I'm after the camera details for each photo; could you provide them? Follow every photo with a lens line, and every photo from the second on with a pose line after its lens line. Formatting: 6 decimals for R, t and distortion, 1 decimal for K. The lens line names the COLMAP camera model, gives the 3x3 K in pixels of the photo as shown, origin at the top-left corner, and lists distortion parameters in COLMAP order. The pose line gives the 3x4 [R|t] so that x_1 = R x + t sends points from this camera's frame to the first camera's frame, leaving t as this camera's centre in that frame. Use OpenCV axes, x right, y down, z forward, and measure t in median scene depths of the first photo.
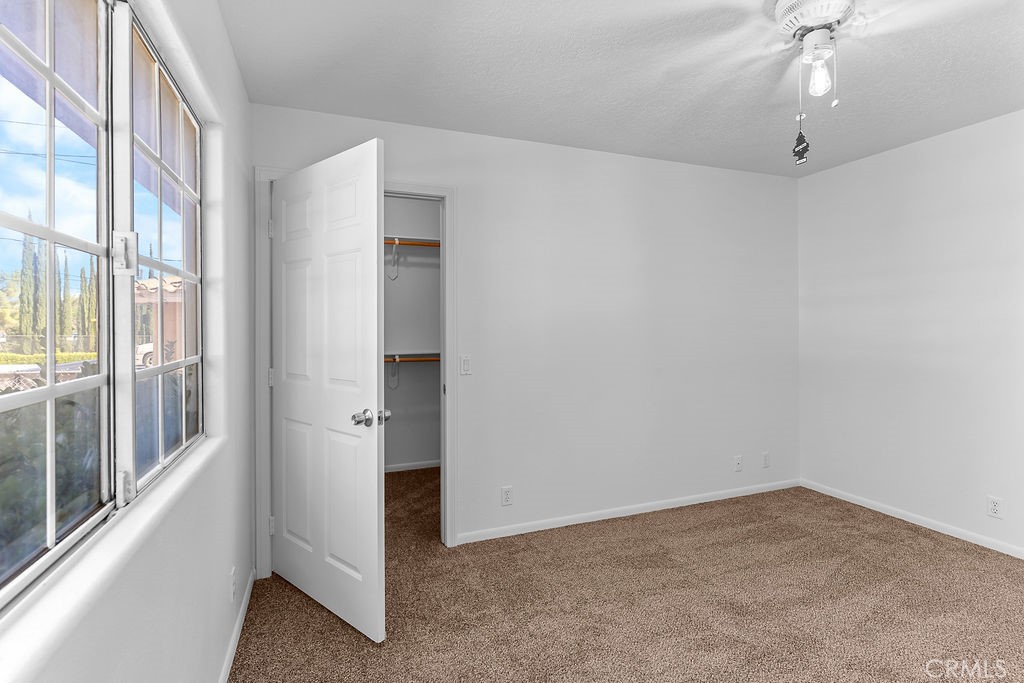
lens RADIAL K [[491.8, 0, 515.4], [0, 491.8, 331.3], [0, 0, 1]] dist [0.000145, 0.000314]
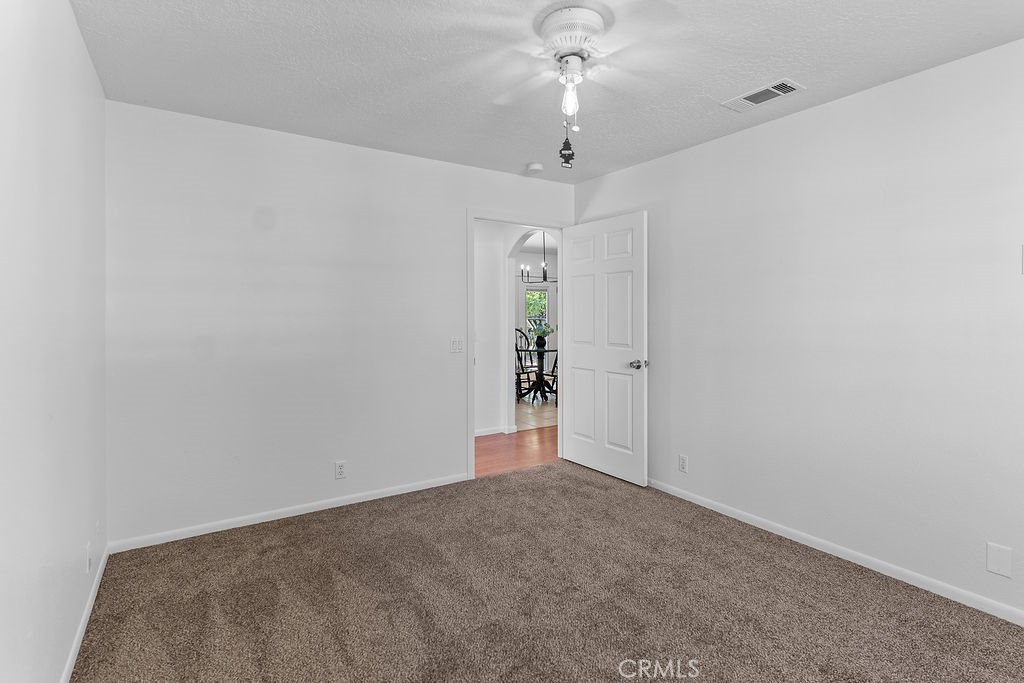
lens RADIAL K [[508.6, 0, 511.4], [0, 508.6, 318.6], [0, 0, 1]] dist [0.024773, 0.000198]
pose [[-0.201919, 0.003541, 0.979396, -0.394963], [0.008072, 0.999966, -0.001951, -0.001897], [-0.979369, 0.007511, -0.201941, 1.054510]]
